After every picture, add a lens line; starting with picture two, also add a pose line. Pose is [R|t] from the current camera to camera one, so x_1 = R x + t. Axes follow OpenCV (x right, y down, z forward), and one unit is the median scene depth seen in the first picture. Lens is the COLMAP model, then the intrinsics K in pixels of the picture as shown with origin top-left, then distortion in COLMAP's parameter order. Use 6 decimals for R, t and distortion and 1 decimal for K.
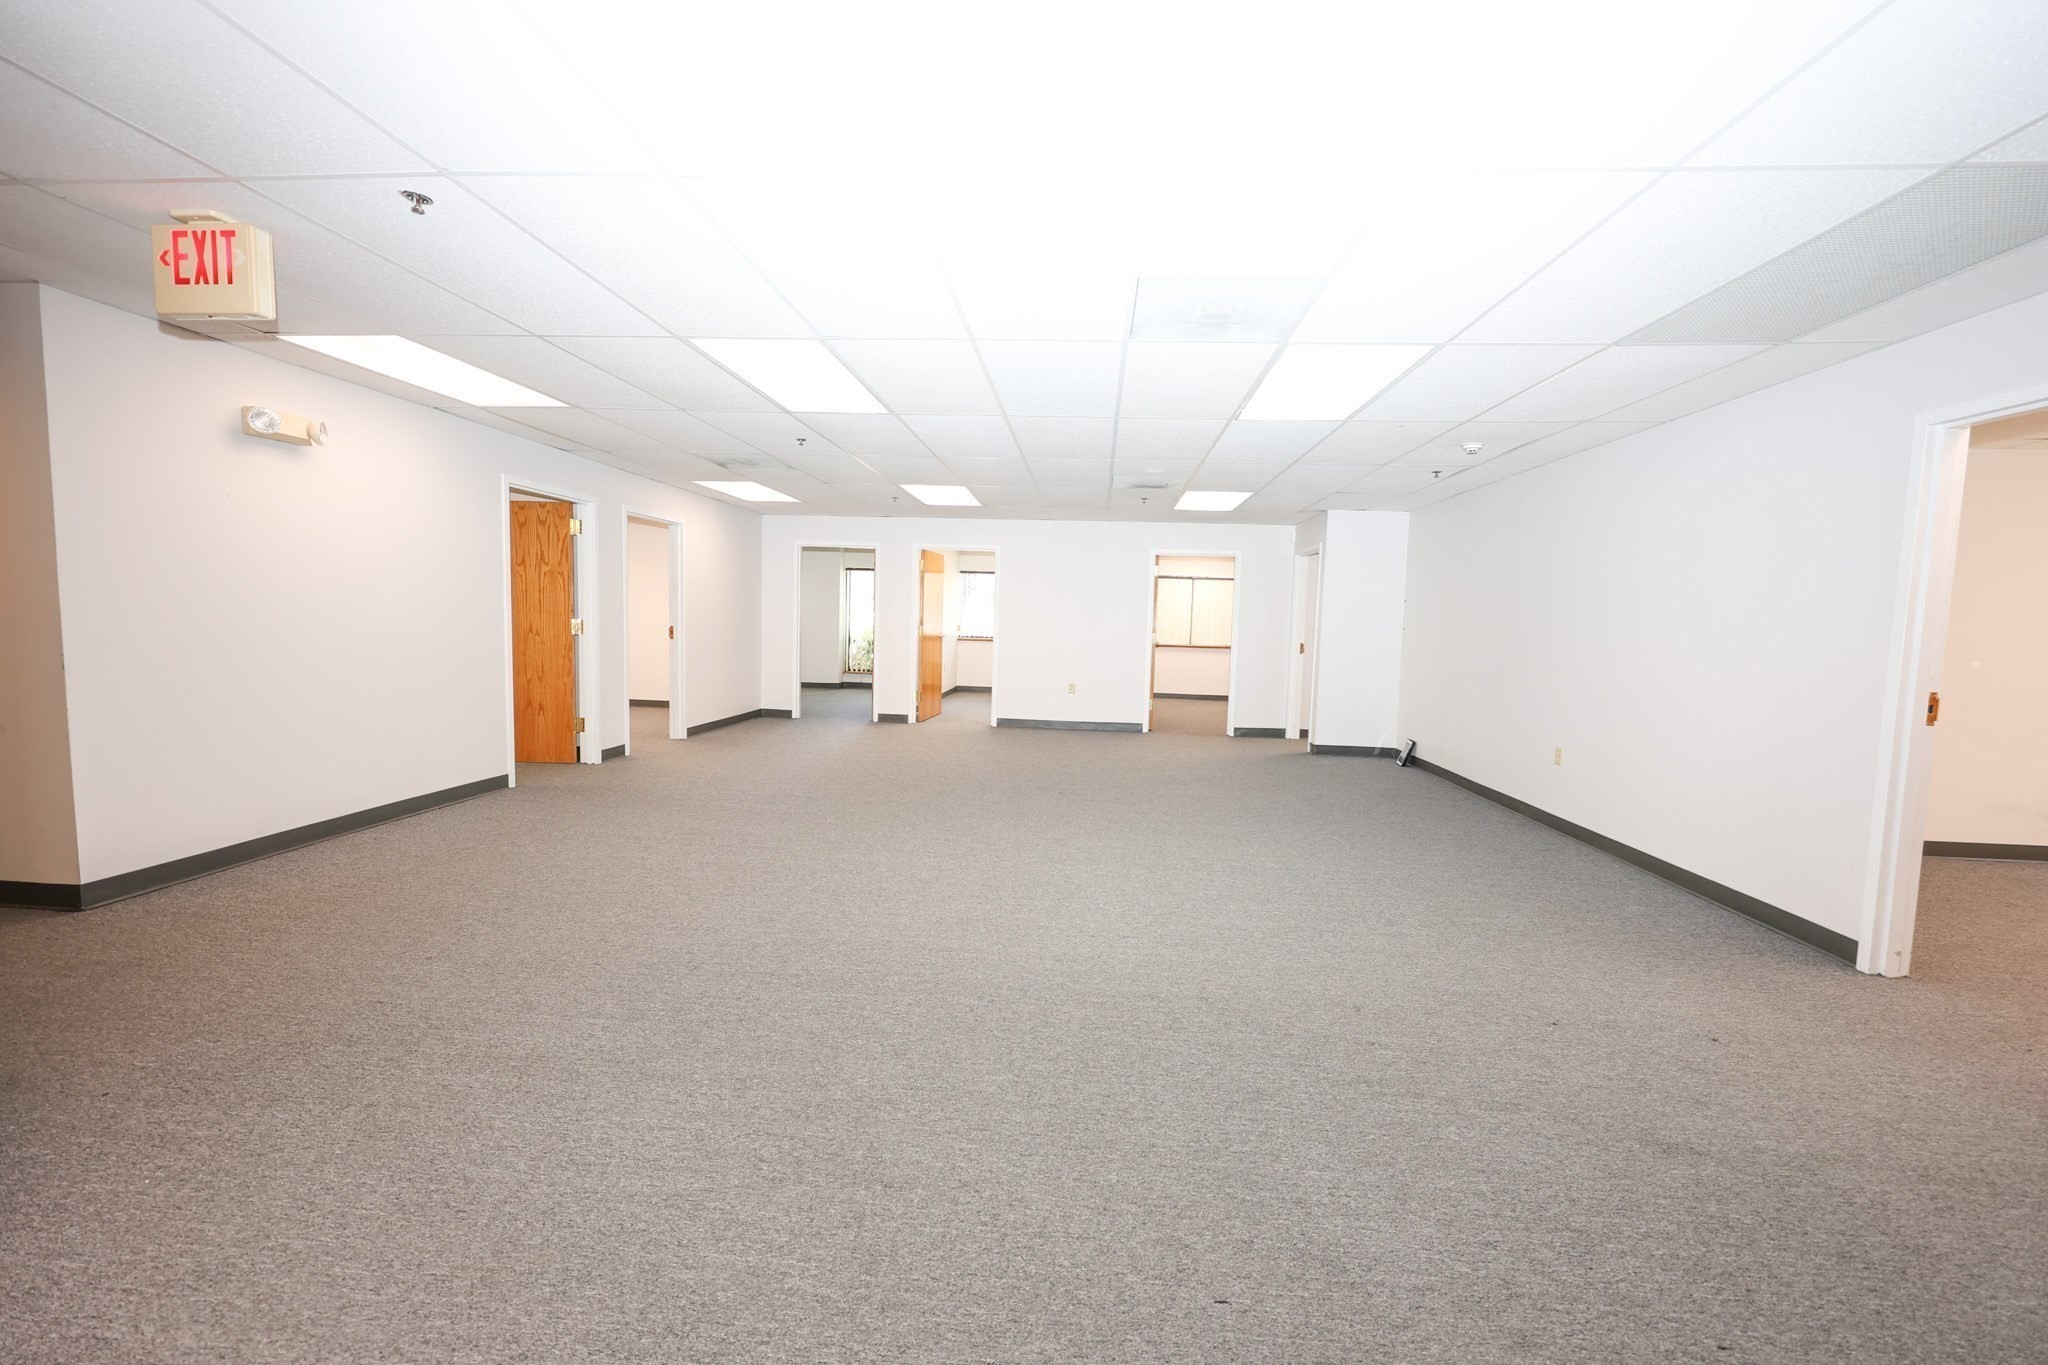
lens RADIAL K [[820.2, 0, 1033.9], [0, 820.2, 684.1], [0, 0, 1]] dist [-0.004111, 0.000061]
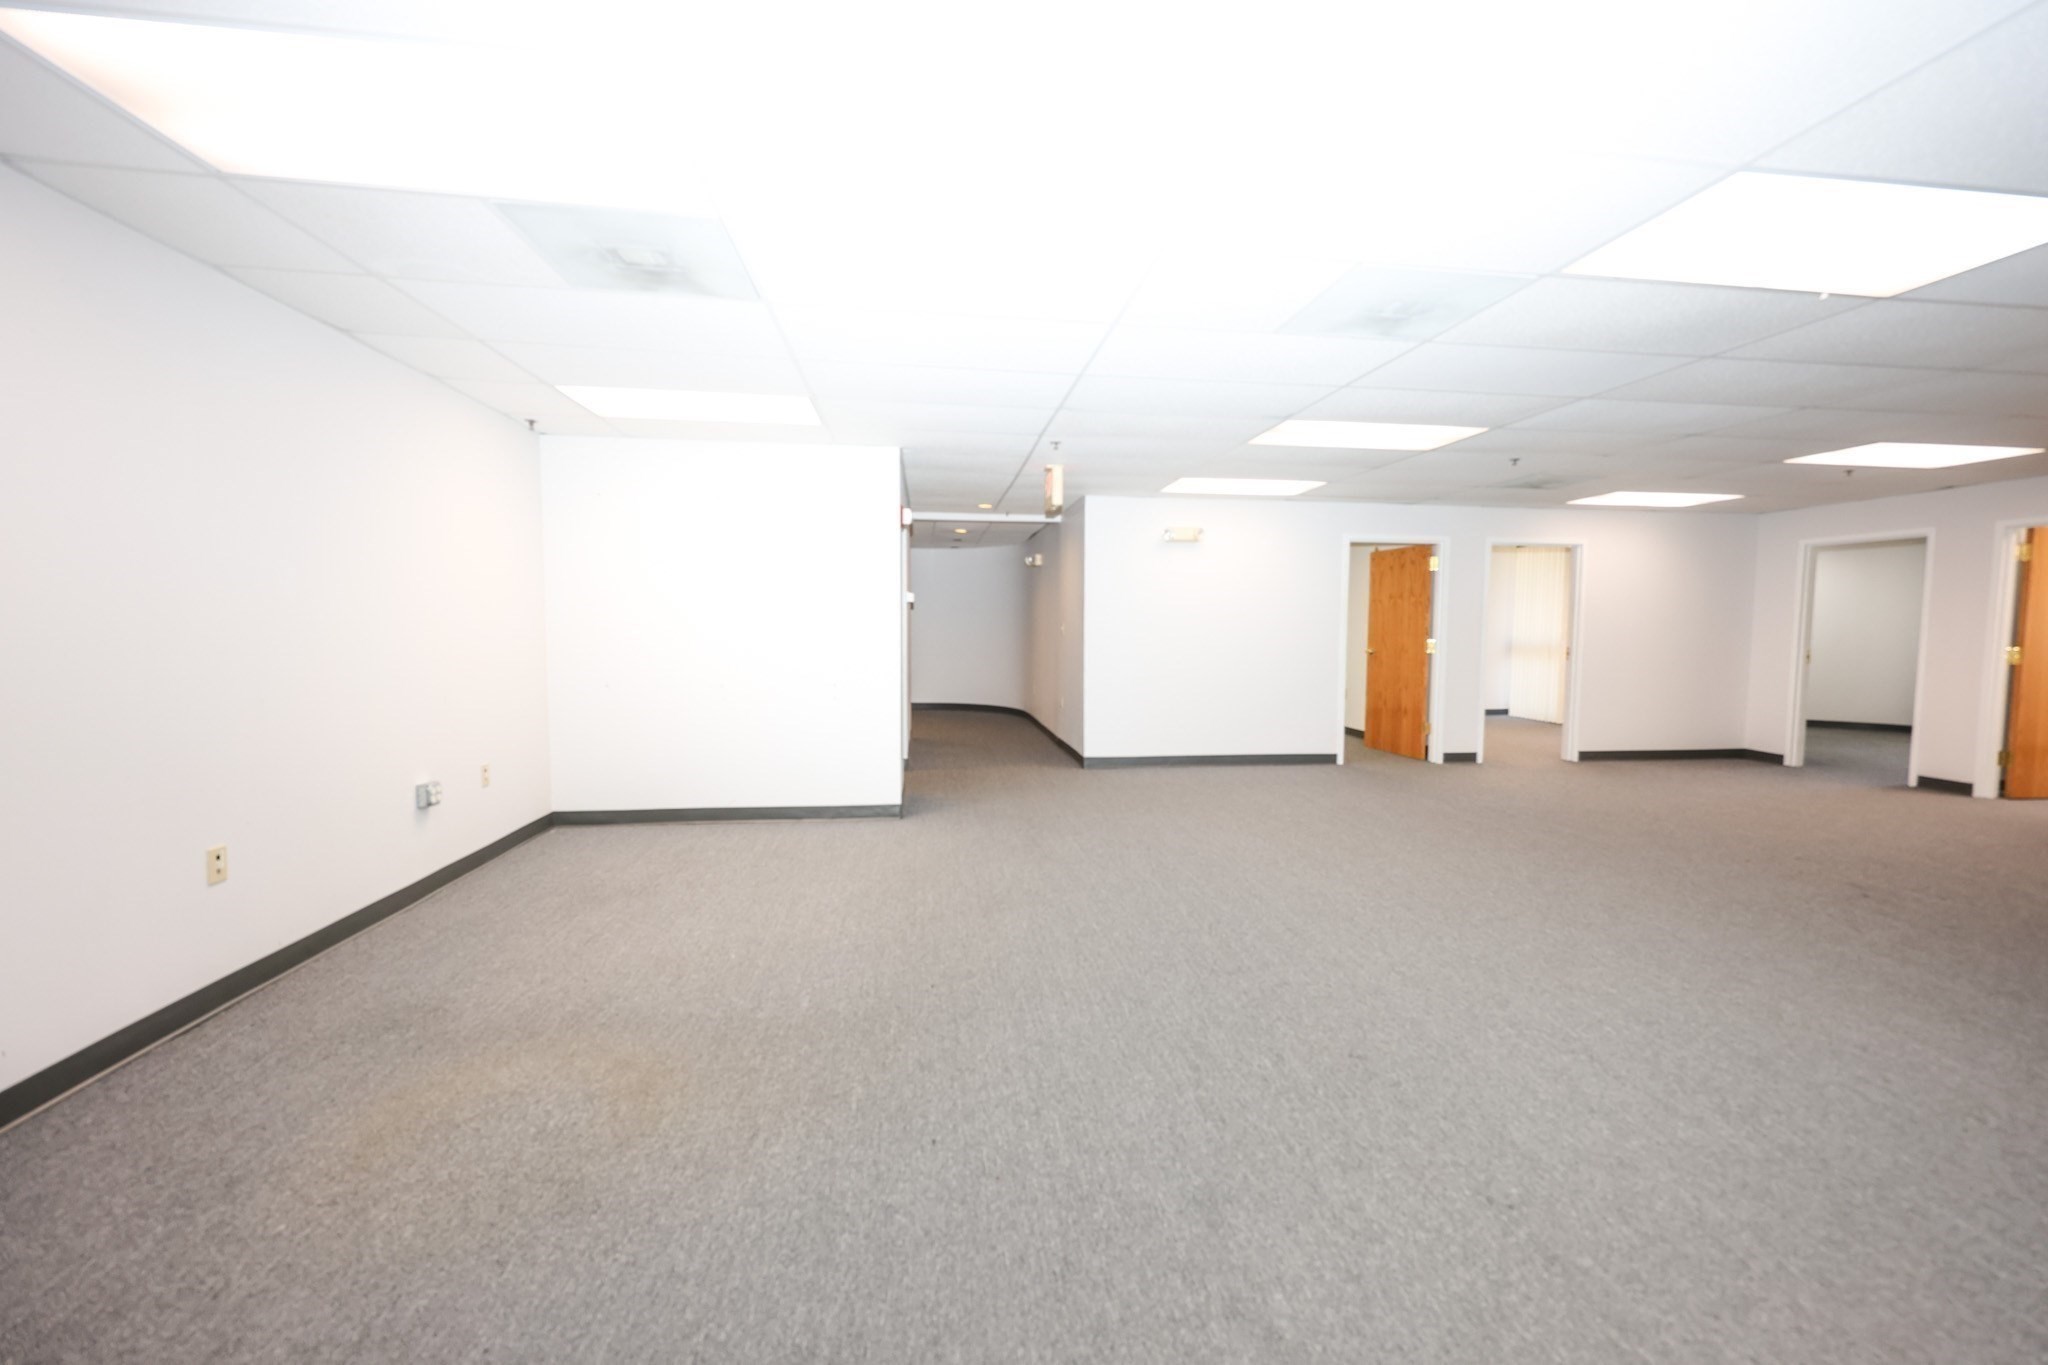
lens RADIAL K [[820.2, 0, 1022.6], [0, 820.2, 680.2], [0, 0, 1]] dist [-0.004111, 0.000061]
pose [[0.193367, 0.036321, -0.980454, 0.492210], [-0.076424, 0.996836, 0.021856, -0.001341], [0.978145, 0.070704, 0.195531, 0.183530]]
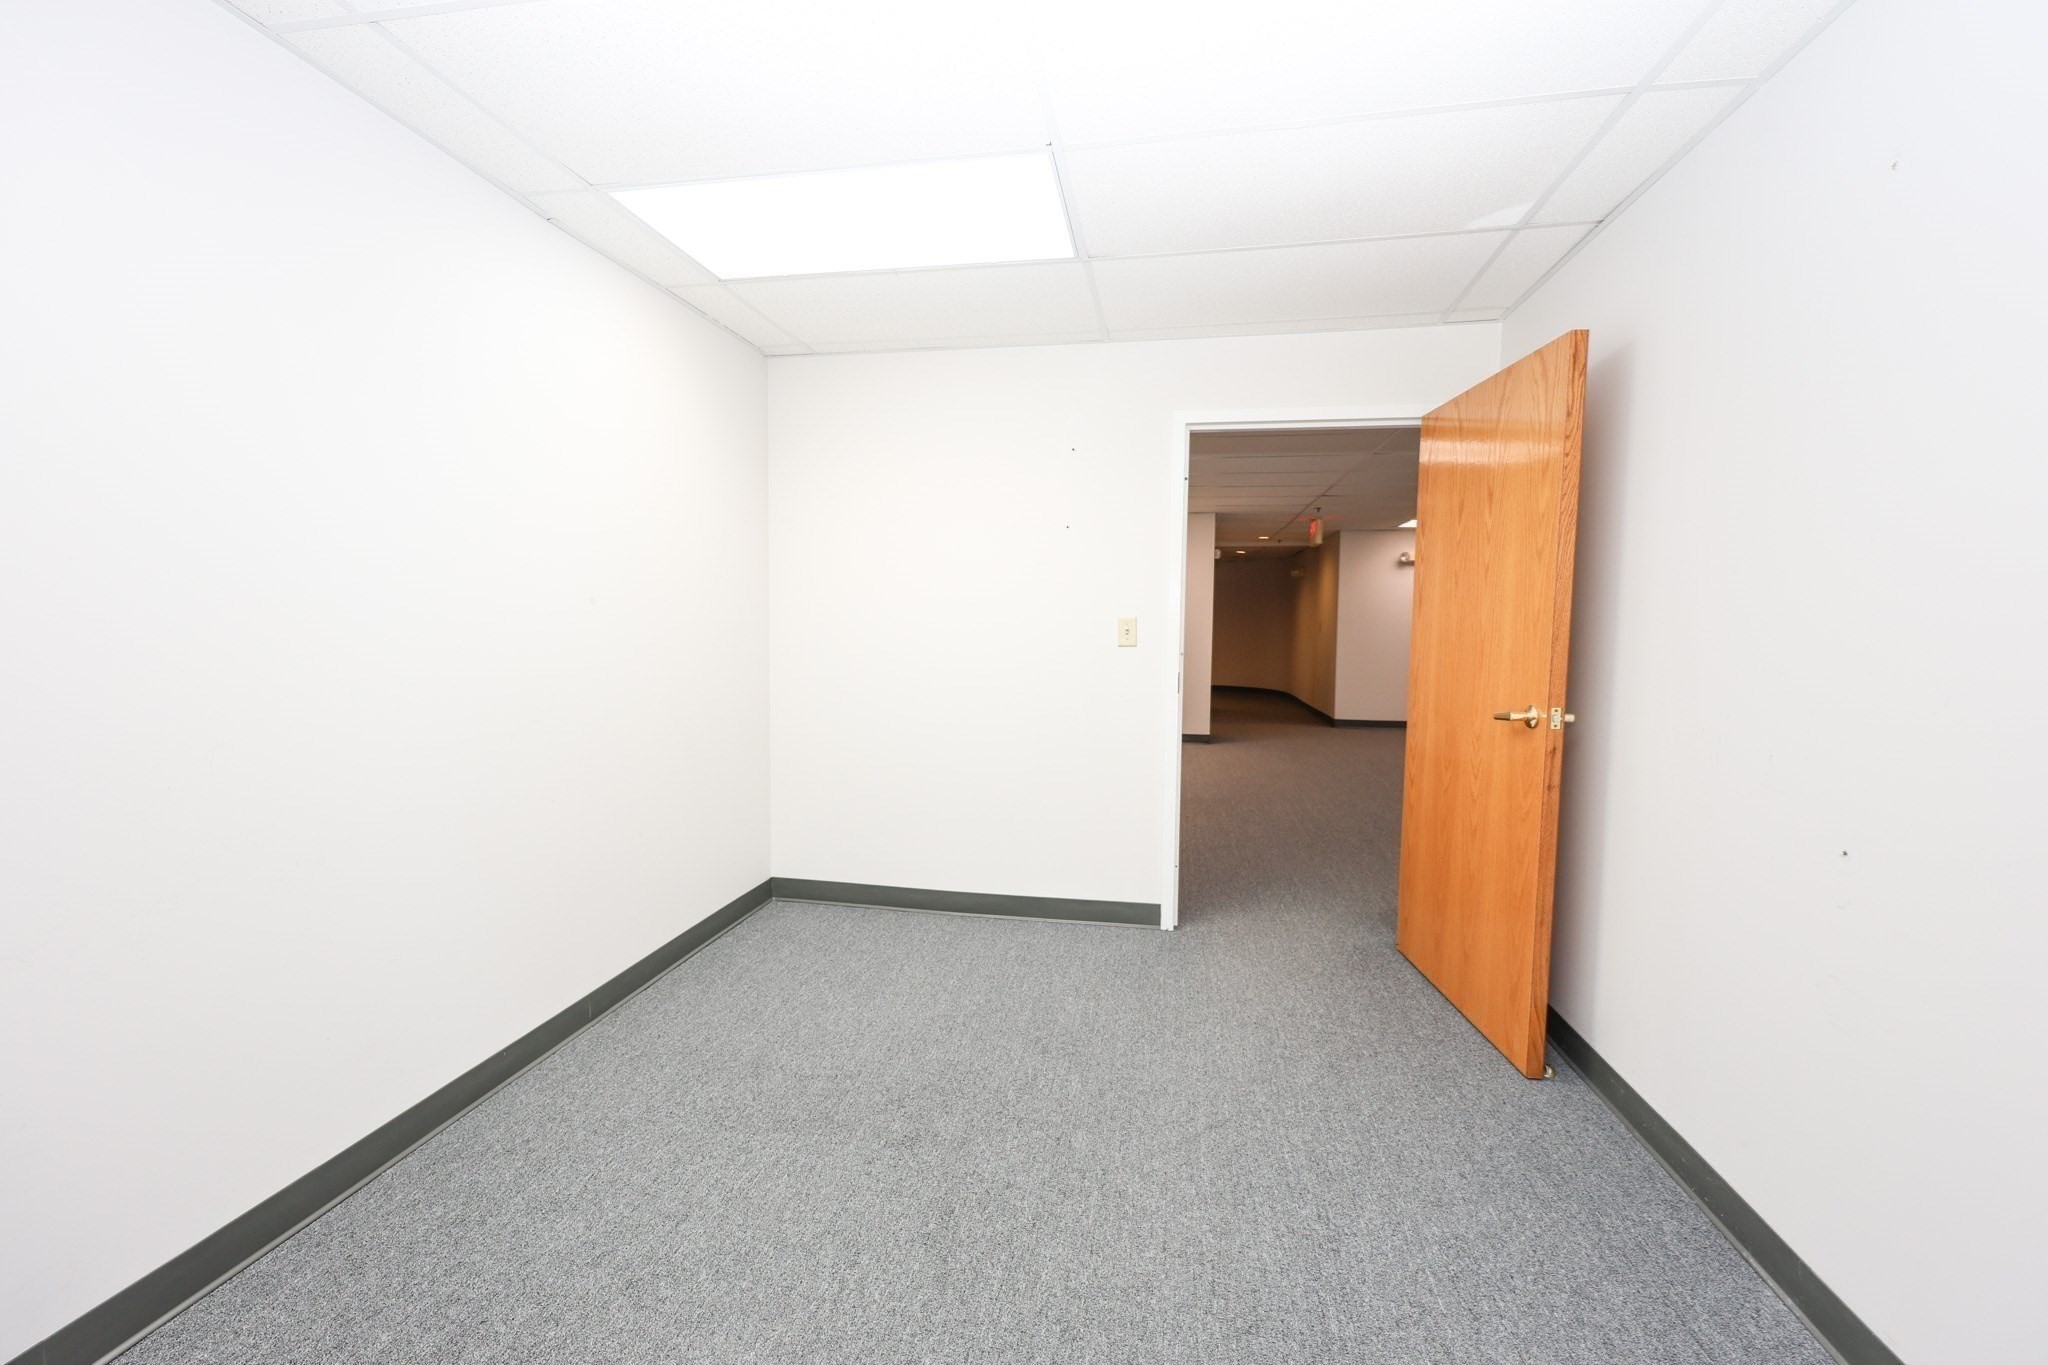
lens RADIAL K [[820.2, 0, 1045.3], [0, 820.2, 677.9], [0, 0, 1]] dist [-0.004111, 0.000061]
pose [[-0.079829, 0.033401, -0.996249, 0.989447], [-0.091261, 0.994996, 0.040672, 0.029514], [0.992622, 0.094166, -0.076381, 0.062925]]
